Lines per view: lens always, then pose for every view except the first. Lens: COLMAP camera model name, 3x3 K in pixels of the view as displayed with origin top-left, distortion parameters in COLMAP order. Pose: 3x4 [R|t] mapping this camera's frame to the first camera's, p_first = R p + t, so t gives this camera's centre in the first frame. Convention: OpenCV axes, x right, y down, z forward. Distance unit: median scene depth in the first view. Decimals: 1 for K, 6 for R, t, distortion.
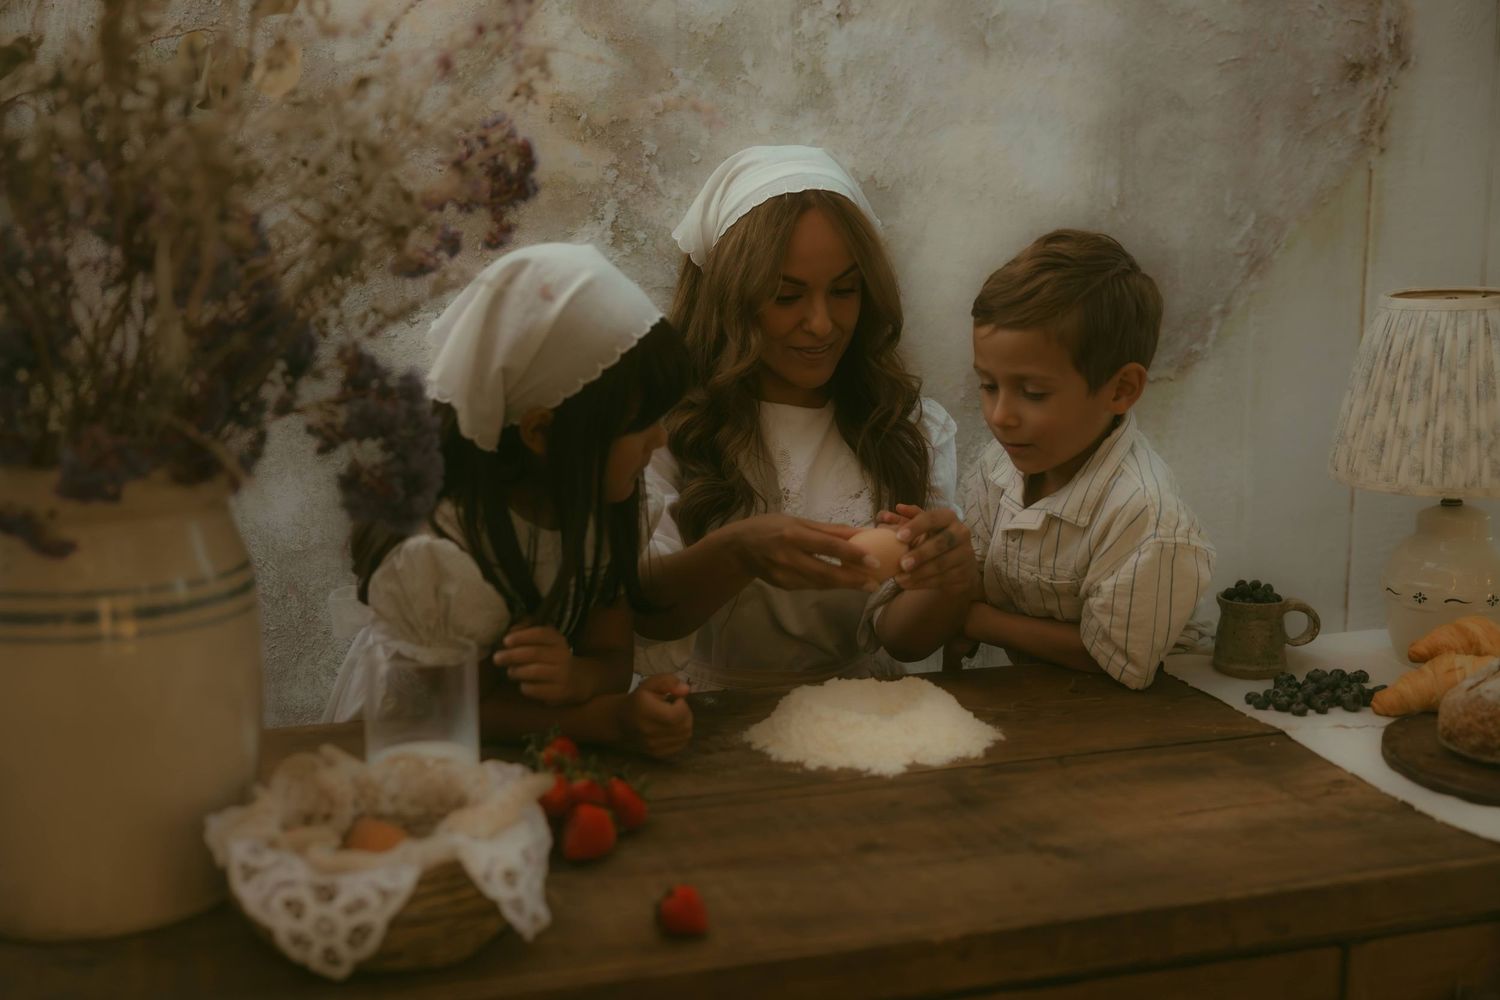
lens RADIAL K [[1780.6, 0, 752.7], [0, 1780.6, 505.1], [0, 0, 1]] dist [0.028779, 0.000000]
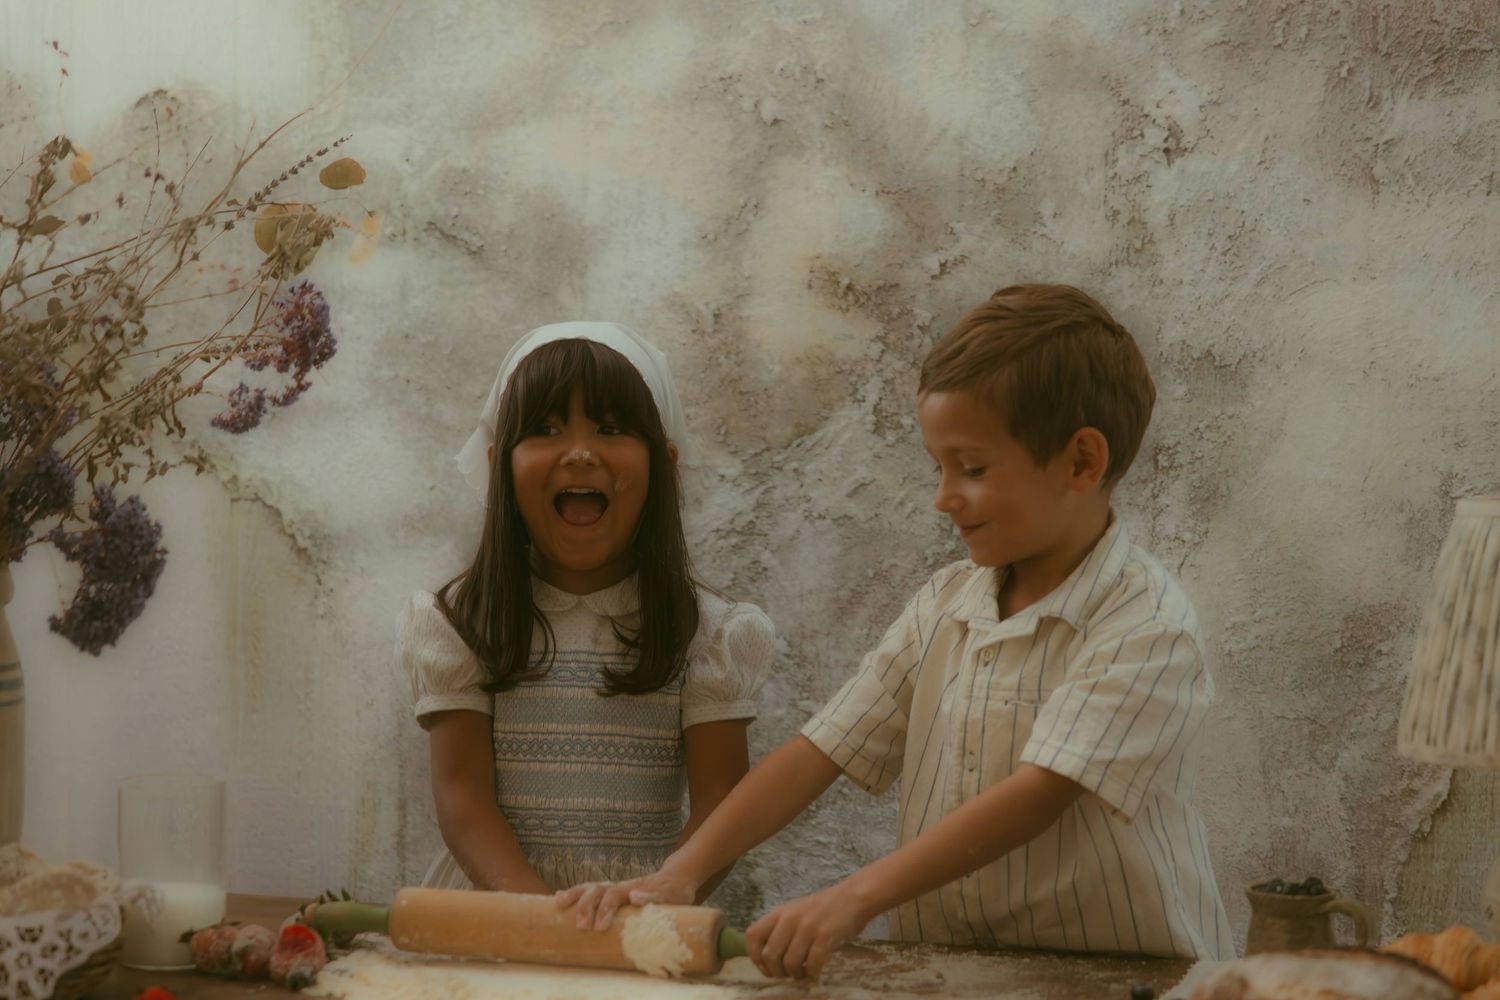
lens RADIAL K [[2949.4, 0, 739.0], [0, 2949.4, 515.2], [0, 0, 1]] dist [0.054561, 0.000000]
pose [[0.798028, 0.030102, -0.601868, 0.694232], [-0.115729, 0.987817, -0.104042, 0.042586], [0.591403, 0.152682, 0.791789, -0.120554]]
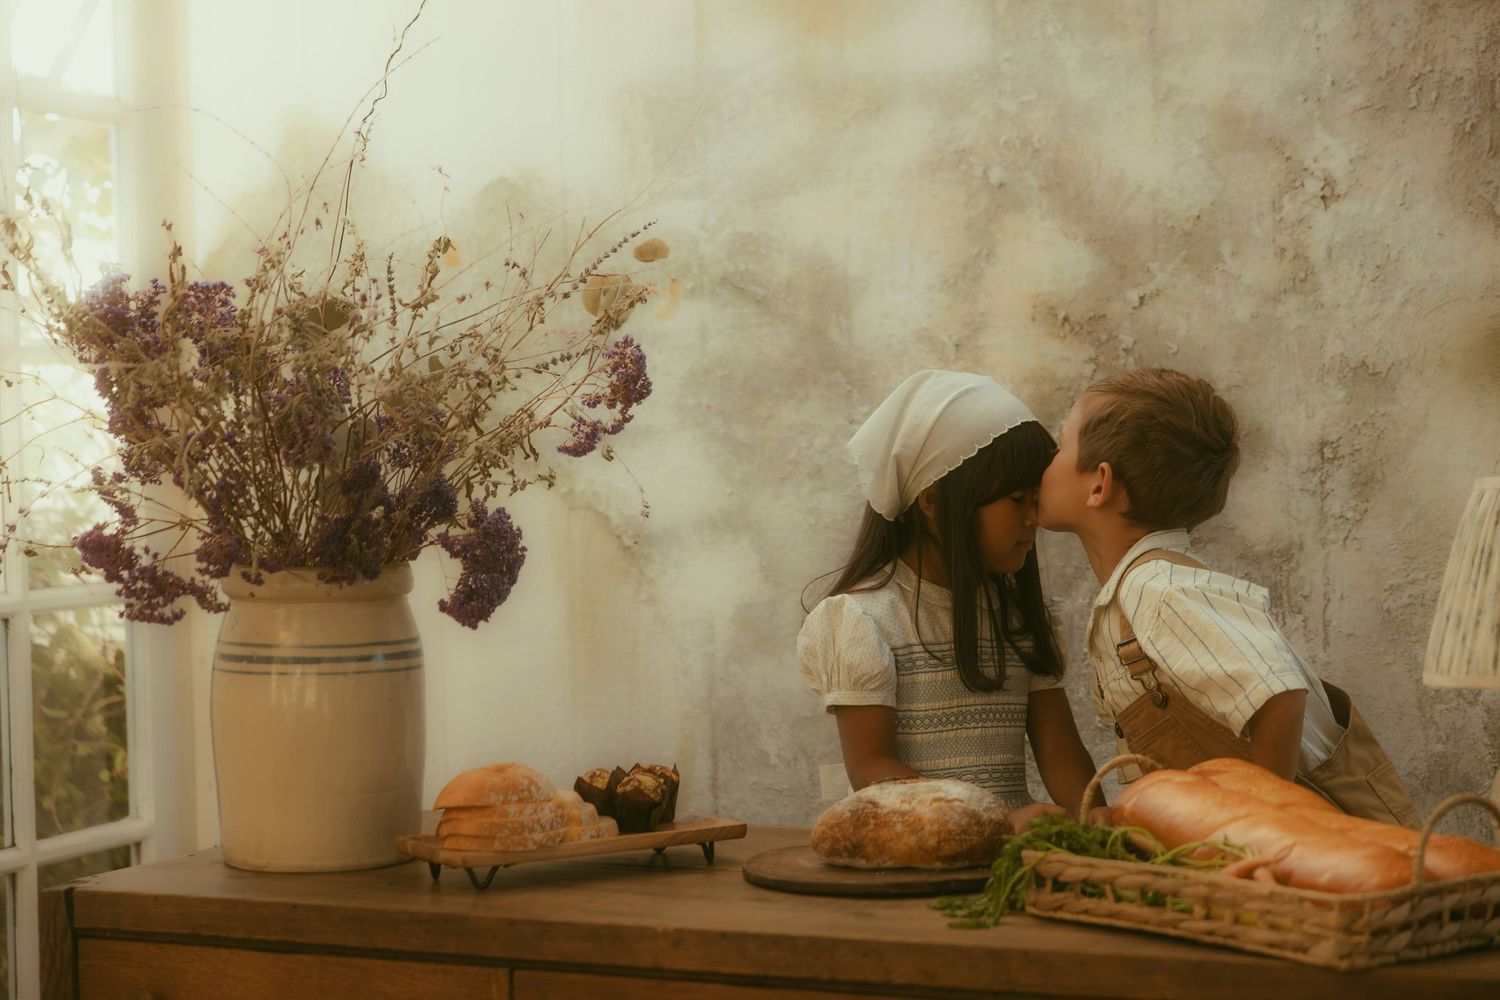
lens RADIAL K [[3005.9, 0, 744.7], [0, 3005.9, 500.3], [0, 0, 1]] dist [0.143428, 0.000000]
pose [[0.731814, 0.002874, -0.681498, 0.935402], [-0.096447, 0.990363, -0.099390, 0.078026], [0.674645, 0.138464, 0.725039, -0.364704]]
